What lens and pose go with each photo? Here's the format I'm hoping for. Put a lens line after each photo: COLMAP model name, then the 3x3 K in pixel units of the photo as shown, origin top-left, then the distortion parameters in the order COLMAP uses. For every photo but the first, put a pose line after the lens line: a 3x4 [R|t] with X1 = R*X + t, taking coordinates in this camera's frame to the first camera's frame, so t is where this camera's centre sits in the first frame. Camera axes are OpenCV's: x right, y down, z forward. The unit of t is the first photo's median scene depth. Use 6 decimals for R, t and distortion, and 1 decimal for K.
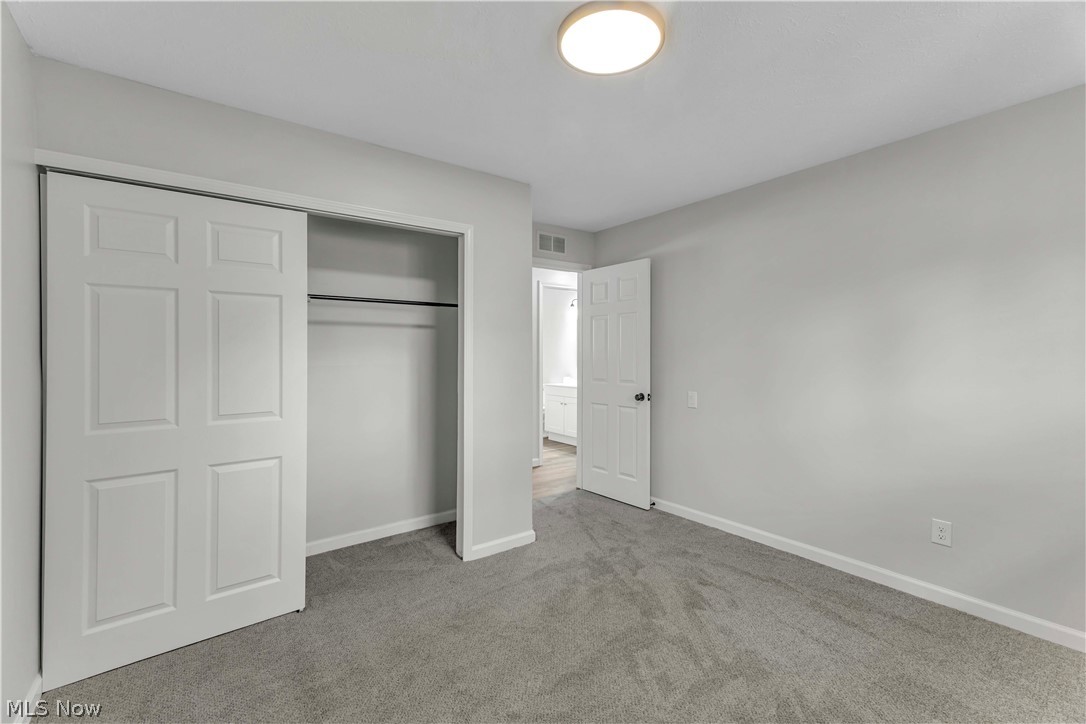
lens RADIAL K [[471.9, 0, 543.0], [0, 471.9, 362.0], [0, 0, 1]] dist [0.009889, -0.000044]
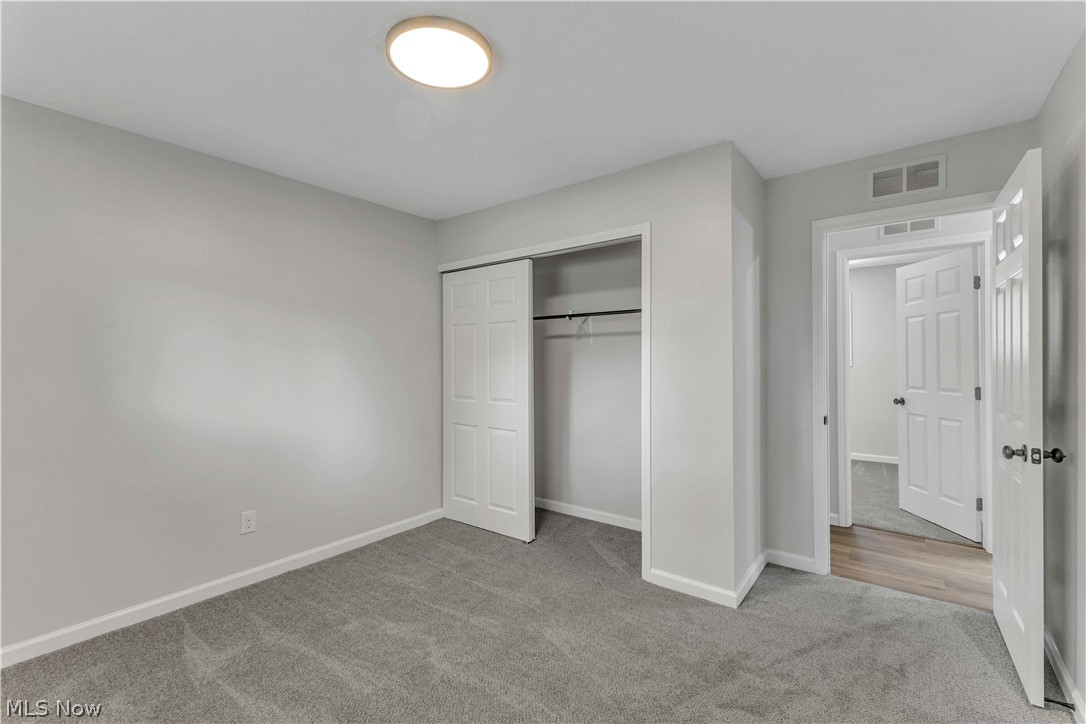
lens RADIAL K [[471.9, 0, 543.0], [0, 471.9, 362.0], [0, 0, 1]] dist [0.009889, -0.000044]
pose [[0.268367, 0.011477, -0.963248, 0.688463], [-0.010407, 0.999905, 0.009014, -0.020902], [0.963260, 0.007605, 0.268461, 0.542379]]
